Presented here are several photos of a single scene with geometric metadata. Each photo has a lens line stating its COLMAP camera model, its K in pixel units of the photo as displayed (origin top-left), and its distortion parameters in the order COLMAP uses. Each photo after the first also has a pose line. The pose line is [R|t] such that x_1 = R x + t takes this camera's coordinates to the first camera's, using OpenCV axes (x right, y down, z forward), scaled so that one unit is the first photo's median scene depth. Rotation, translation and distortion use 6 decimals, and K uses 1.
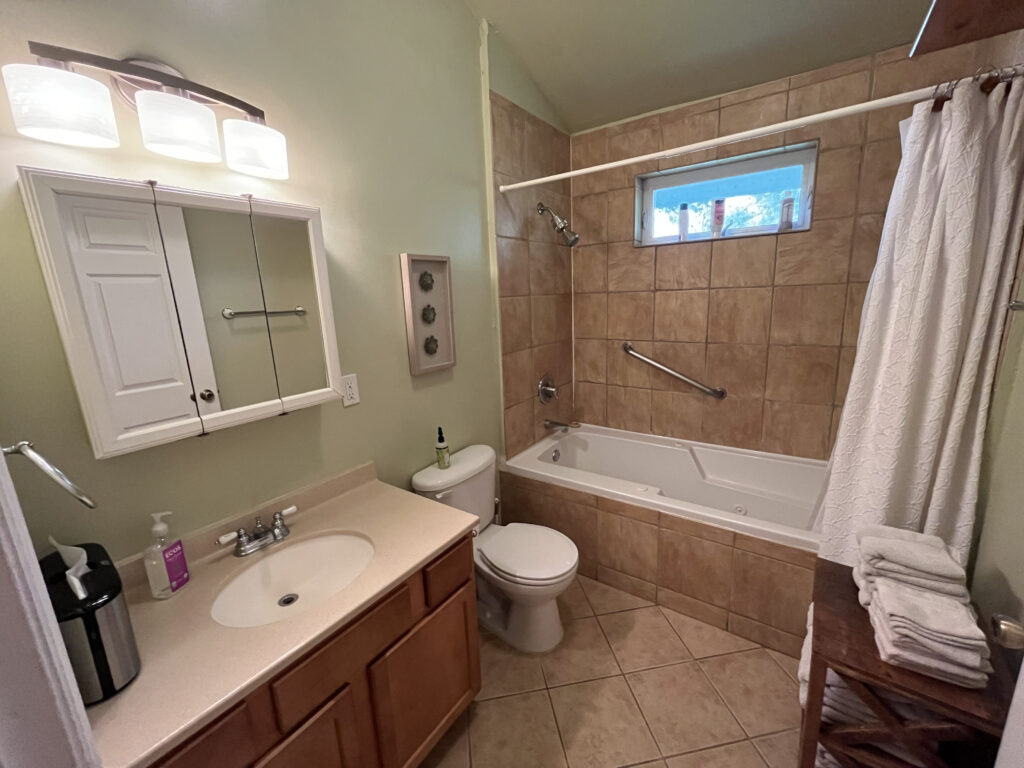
lens RADIAL K [[414.8, 0, 511.7], [0, 414.8, 381.7], [0, 0, 1]] dist [-0.002869, -0.000280]
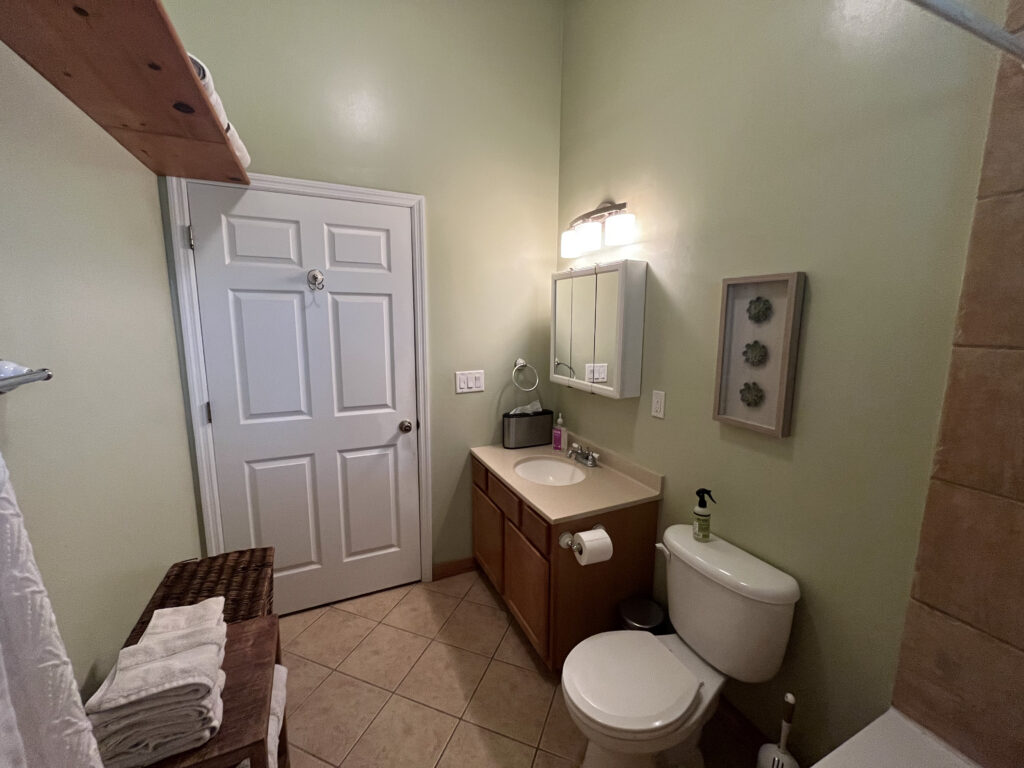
lens RADIAL K [[420.8, 0, 518.5], [0, 420.8, 369.9], [0, 0, 1]] dist [-0.022621, -0.000097]
pose [[-0.488881, 0.144639, -0.860276, 0.495586], [-0.170559, 0.951278, 0.256865, -0.191488], [0.855515, 0.272304, -0.440392, 0.733671]]
